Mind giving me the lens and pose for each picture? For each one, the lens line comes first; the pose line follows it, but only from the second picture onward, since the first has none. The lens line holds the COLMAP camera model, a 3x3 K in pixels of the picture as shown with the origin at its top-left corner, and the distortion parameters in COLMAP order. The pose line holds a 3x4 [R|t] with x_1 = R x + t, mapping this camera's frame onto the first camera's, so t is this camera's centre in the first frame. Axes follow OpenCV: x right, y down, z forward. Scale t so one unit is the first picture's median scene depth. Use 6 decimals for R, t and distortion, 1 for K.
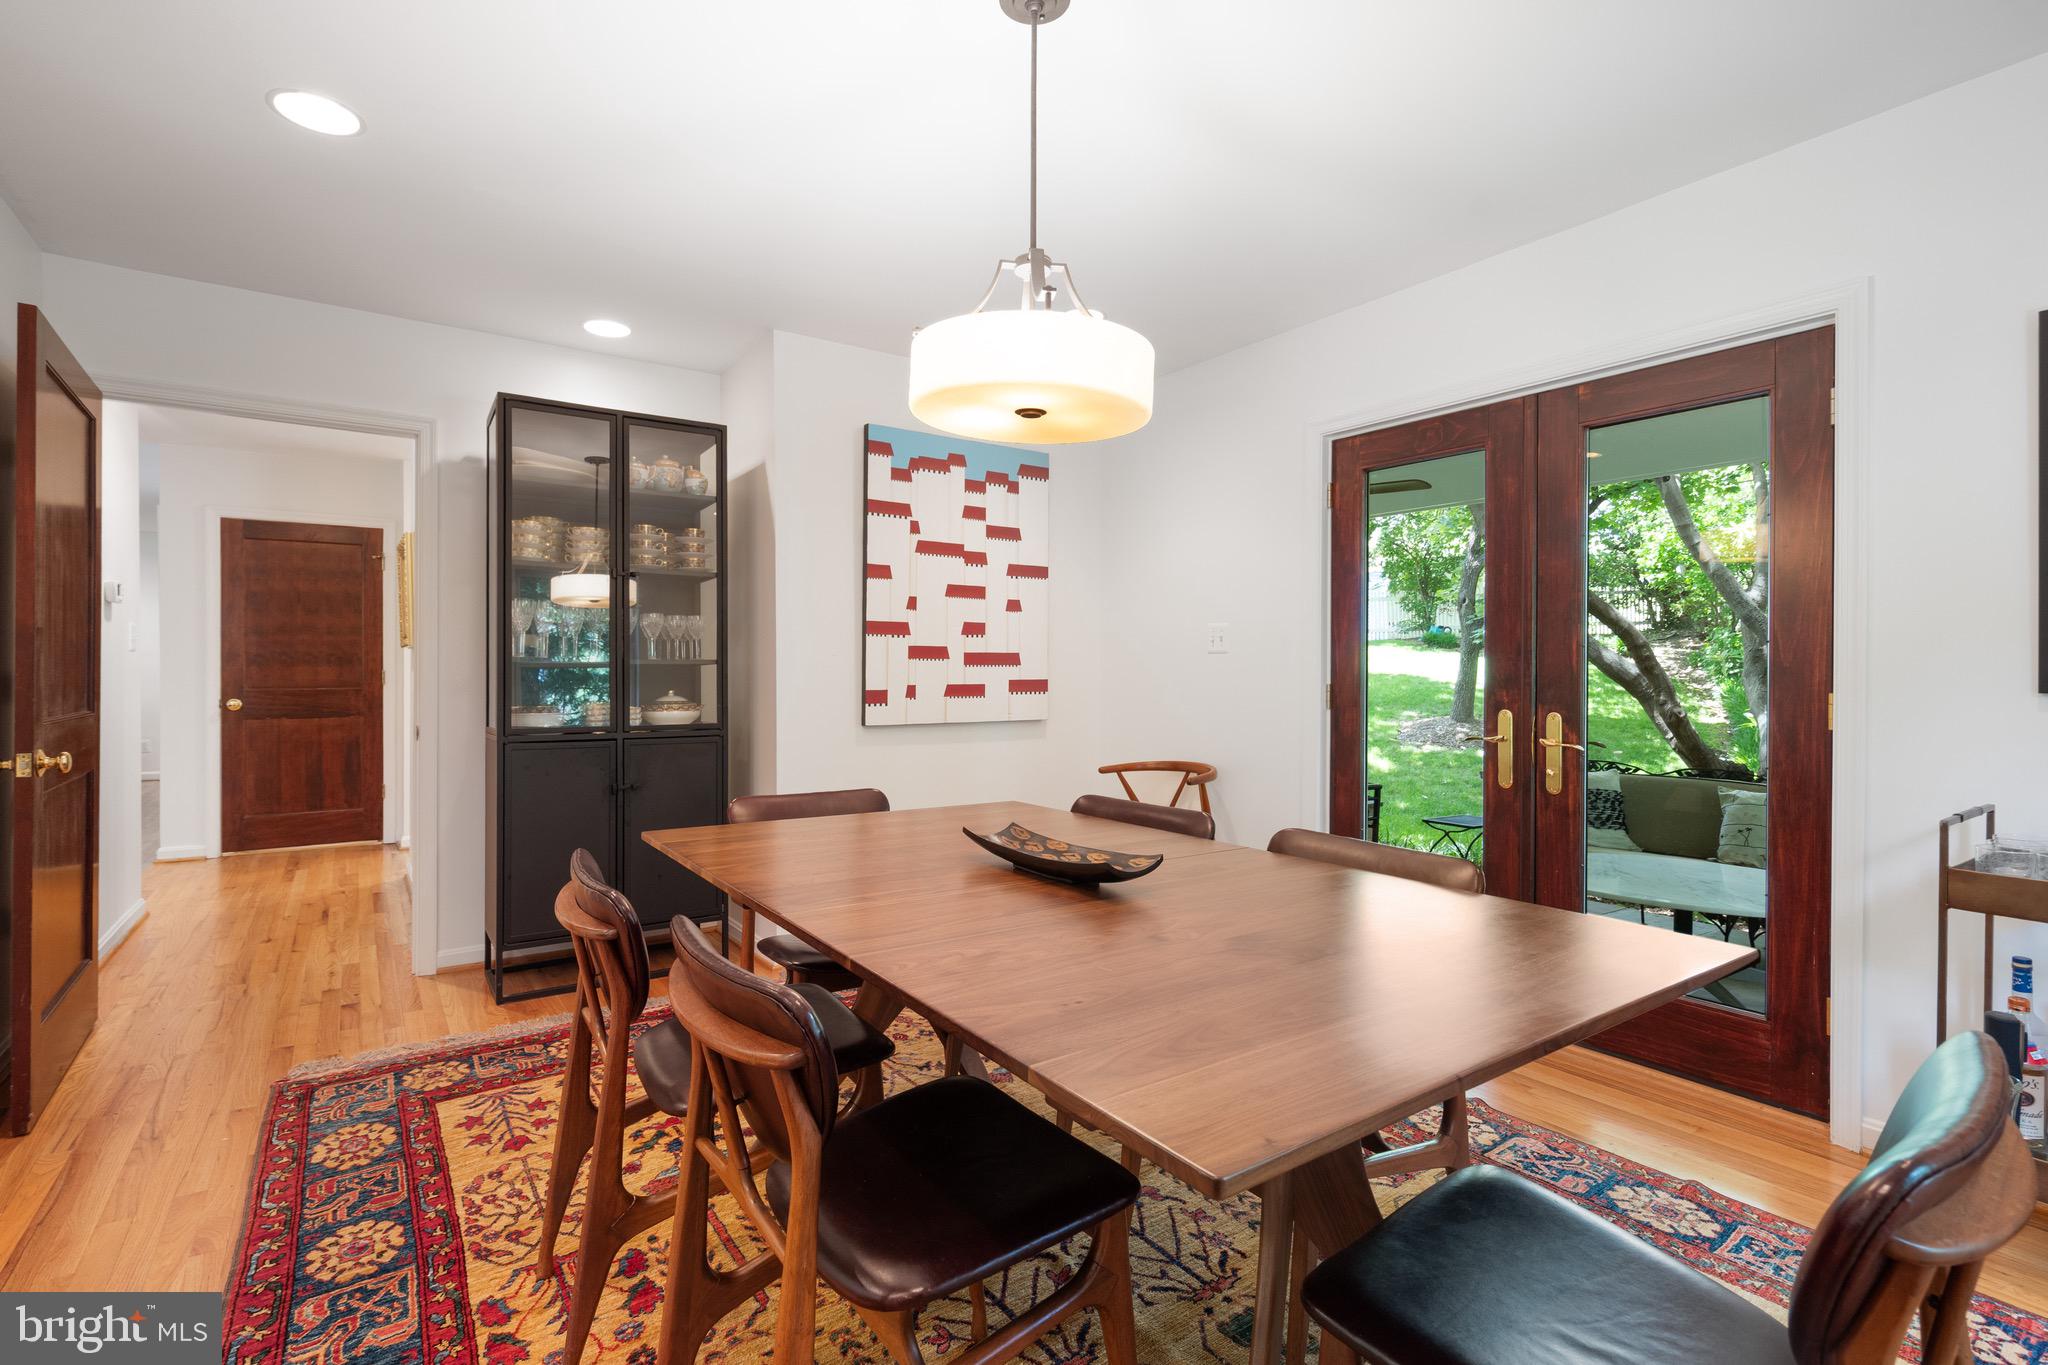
lens RADIAL K [[936.5, 0, 1018.2], [0, 936.5, 668.4], [0, 0, 1]] dist [-0.001536, 0.002252]
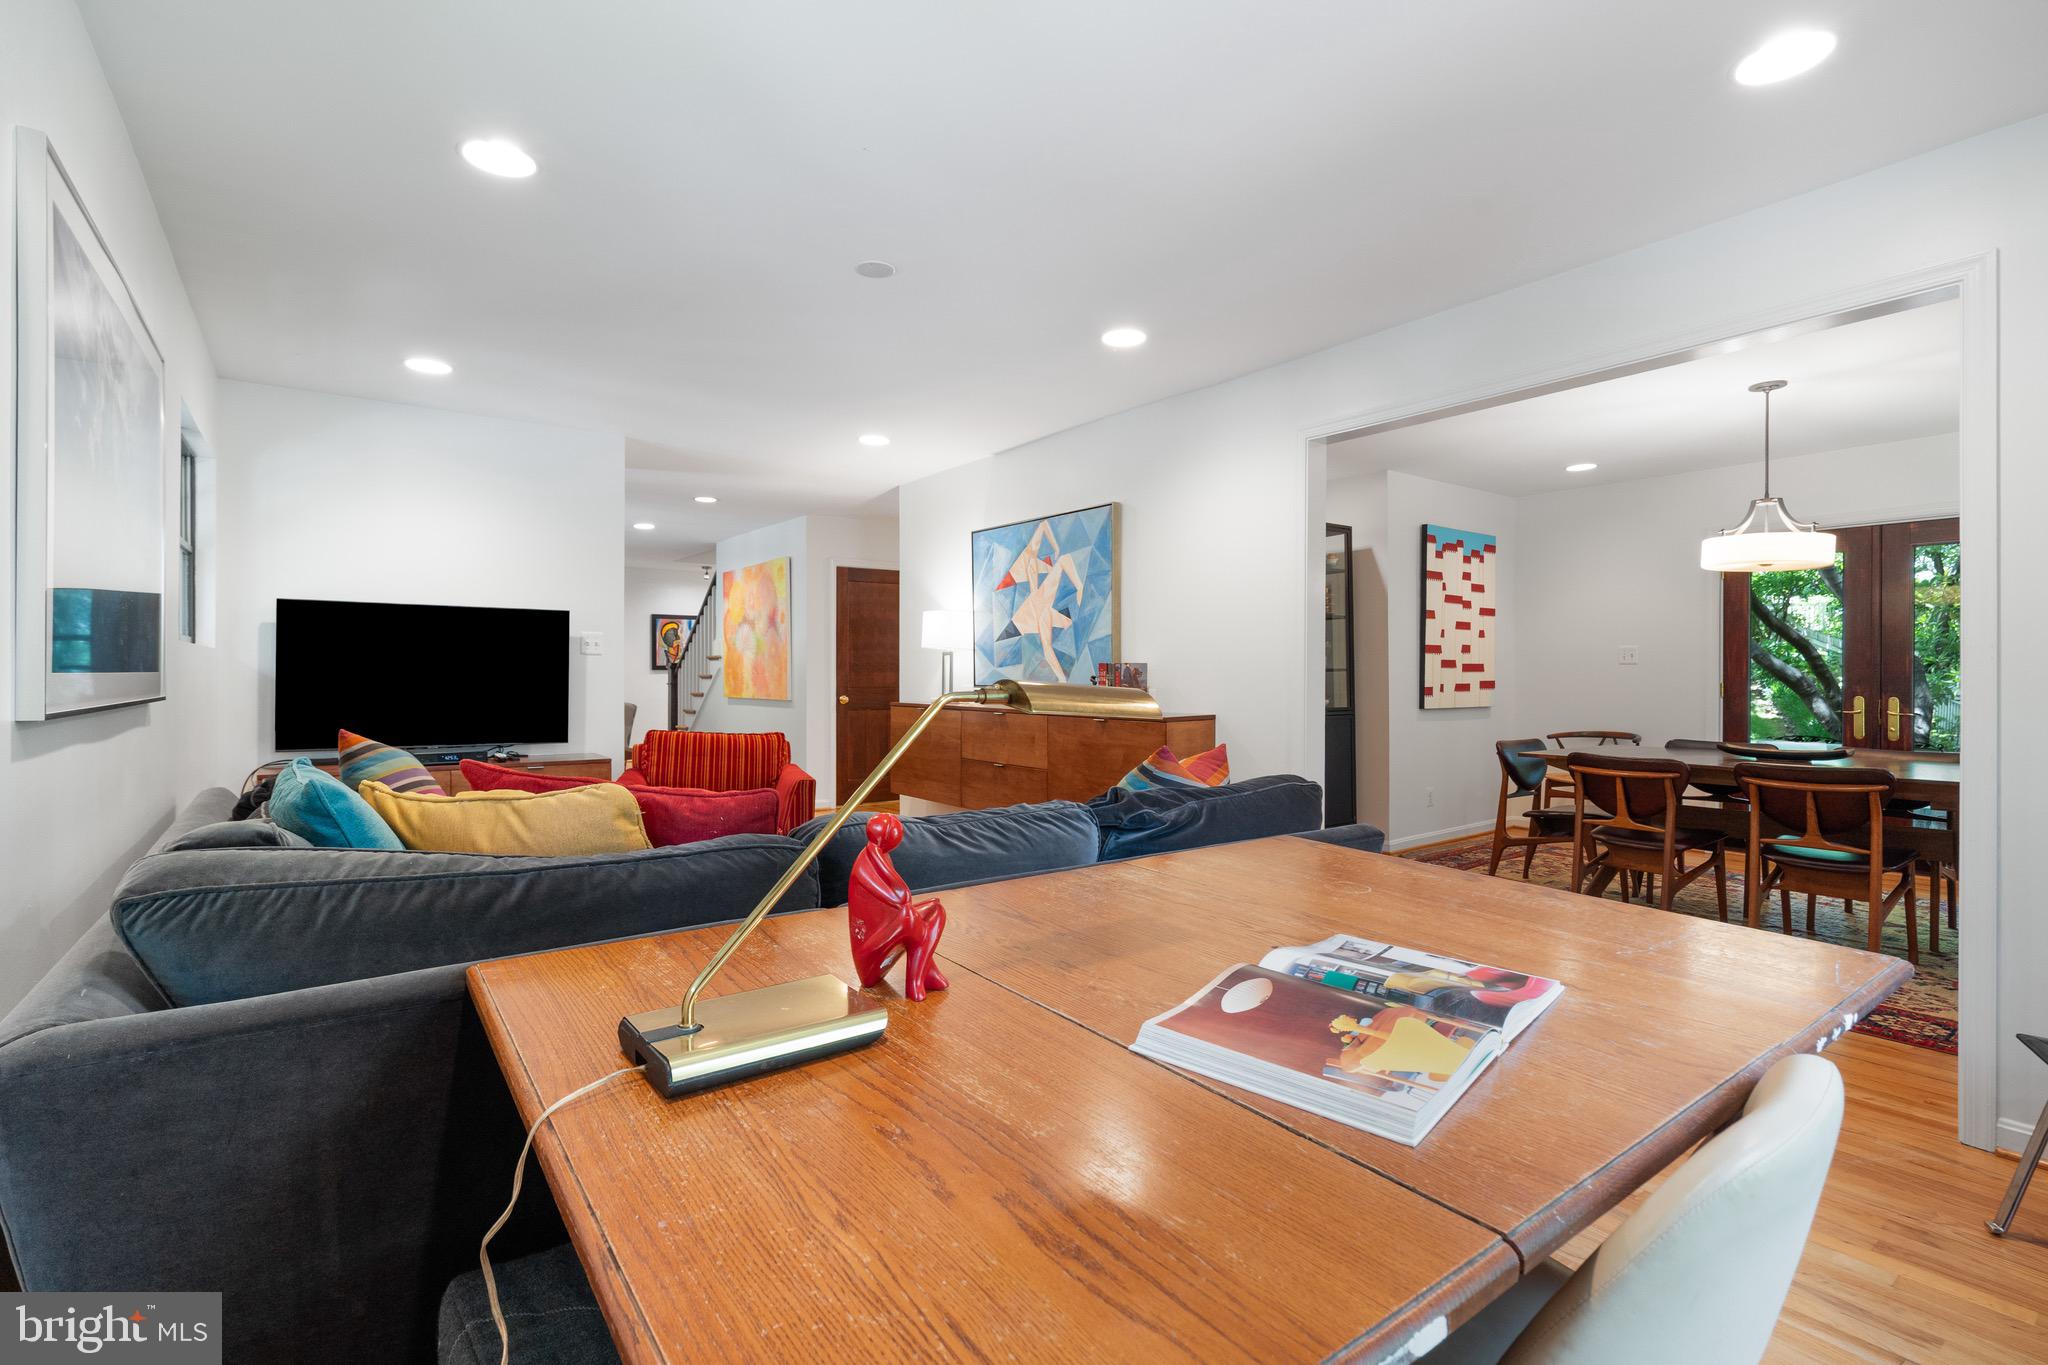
lens RADIAL K [[936.5, 0, 1022.9], [0, 936.5, 672.8], [0, 0, 1]] dist [-0.001536, 0.002252]
pose [[0.999380, -0.000183, 0.035215, -0.861792], [0.000185, 1.000000, -0.000059, -0.001485], [-0.035215, 0.000065, 0.999380, -0.569346]]
